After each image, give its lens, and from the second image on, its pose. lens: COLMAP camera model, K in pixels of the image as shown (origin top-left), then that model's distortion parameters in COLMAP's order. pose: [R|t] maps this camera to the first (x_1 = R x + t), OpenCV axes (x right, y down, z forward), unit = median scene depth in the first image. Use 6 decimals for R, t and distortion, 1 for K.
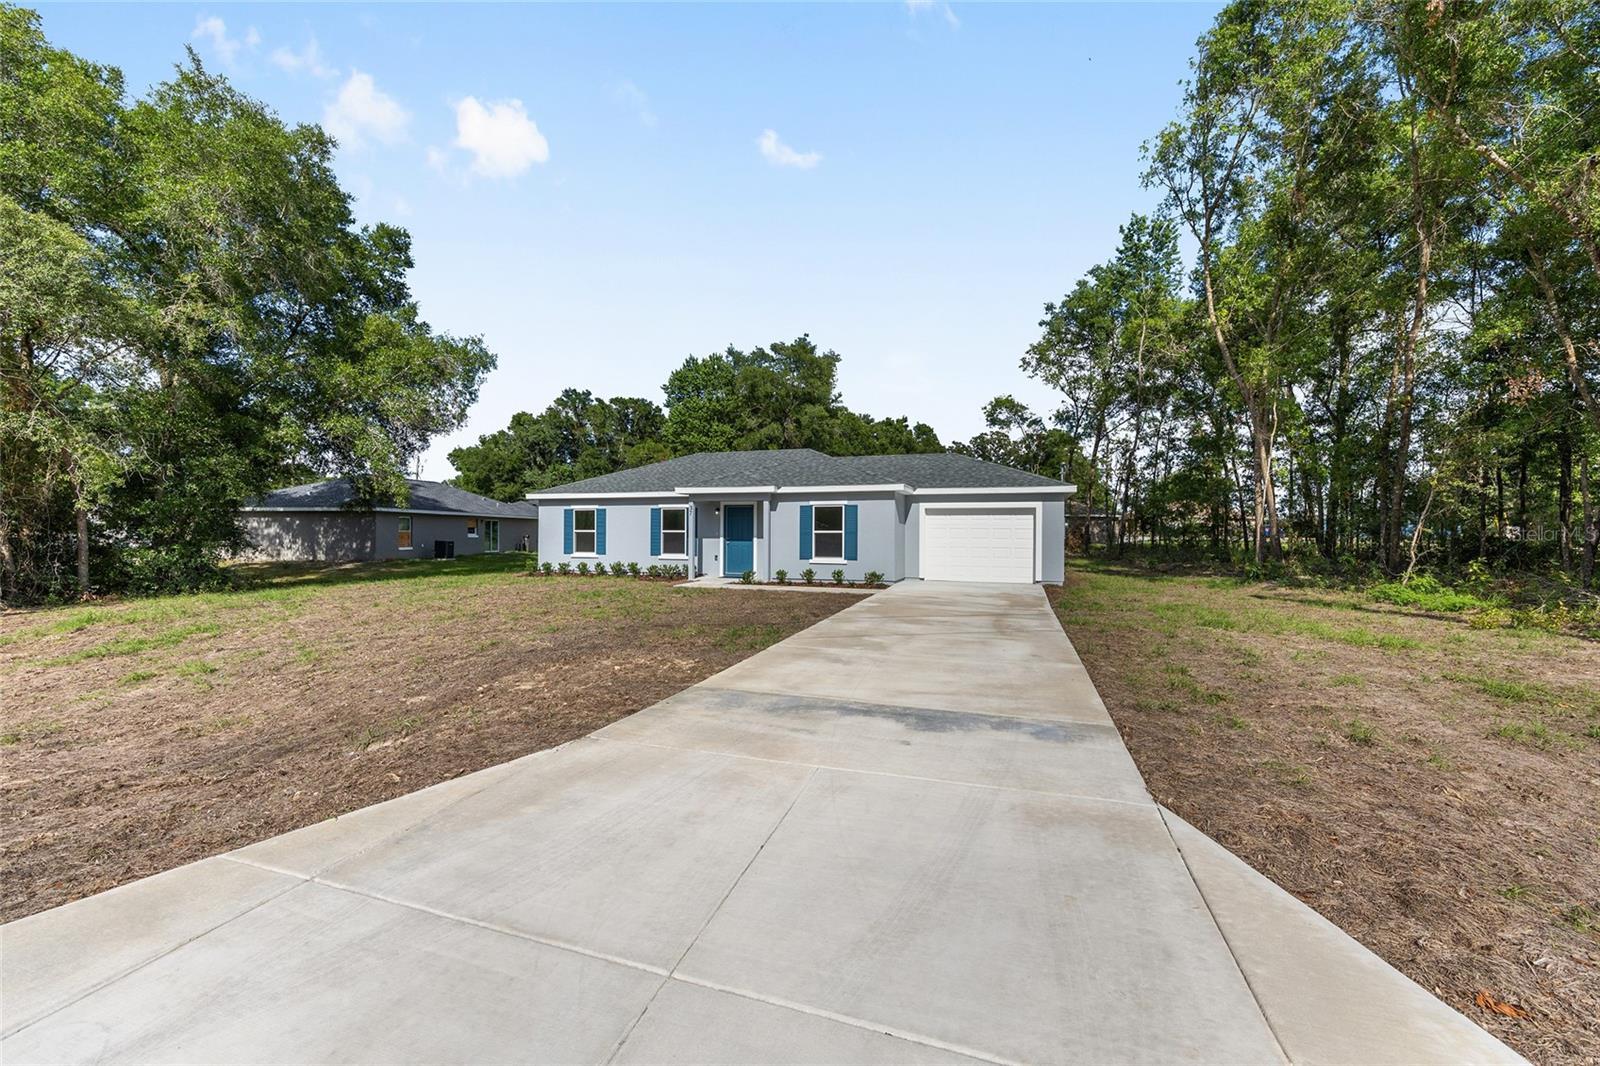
lens RADIAL K [[647.1, 0, 795.2], [0, 647.1, 540.2], [0, 0, 1]] dist [-0.004025, 0.000540]
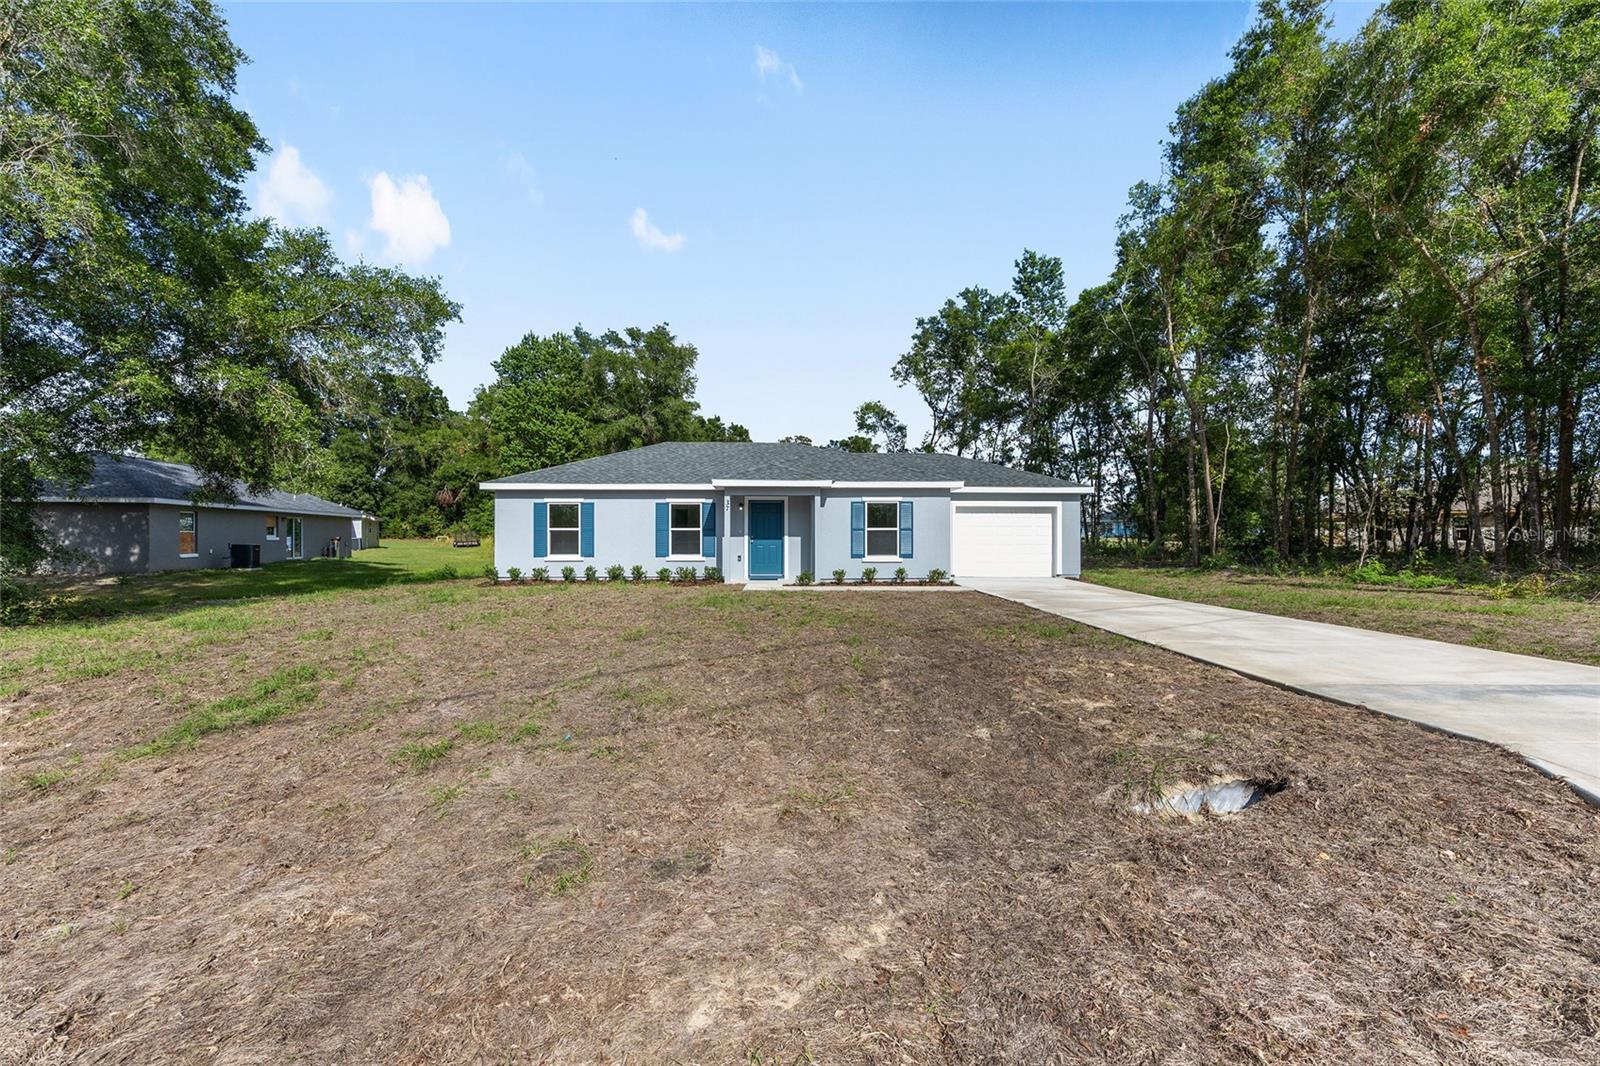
lens RADIAL K [[647.1, 0, 818.1], [0, 647.1, 536.7], [0, 0, 1]] dist [-0.004025, 0.000540]
pose [[0.931806, -0.006534, 0.362899, -0.328622], [0.008625, 0.999954, -0.004142, 0.001573], [-0.362855, 0.006989, 0.931819, 0.109979]]
